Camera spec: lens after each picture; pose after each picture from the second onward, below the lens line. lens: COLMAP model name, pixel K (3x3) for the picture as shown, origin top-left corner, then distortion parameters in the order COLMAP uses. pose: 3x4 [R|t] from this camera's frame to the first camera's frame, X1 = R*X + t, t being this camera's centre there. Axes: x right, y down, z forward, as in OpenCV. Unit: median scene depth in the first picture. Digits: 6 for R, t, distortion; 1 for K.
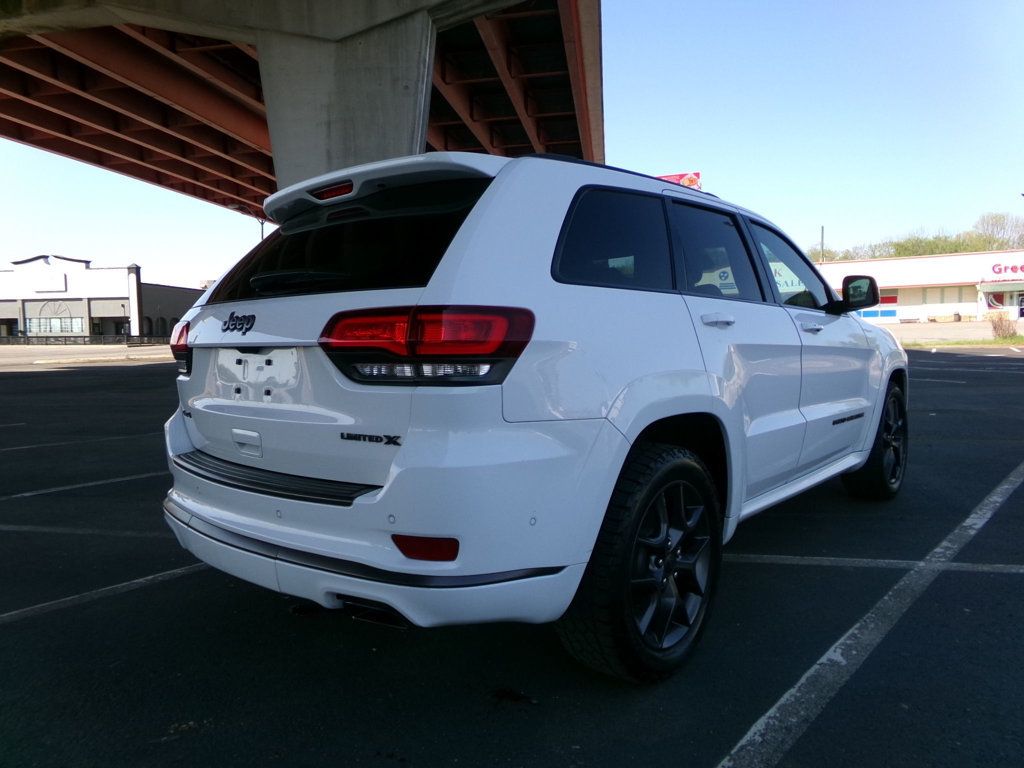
lens RADIAL K [[693.0, 0, 512.0], [0, 693.0, 384.0], [0, 0, 1]] dist [0.003024, 0.021657]
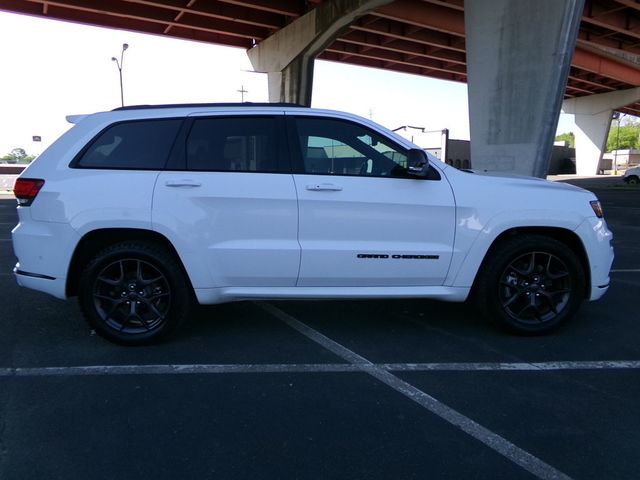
lens RADIAL K [[435.7, 0, 320.0], [0, 435.7, 240.0], [0, 0, 1]] dist [0.003848, 0.005016]
pose [[0.678681, 0.131536, -0.722558, 0.202477], [-0.065815, 0.990765, 0.118543, -0.014850], [0.731478, -0.032898, 0.681070, 0.064276]]
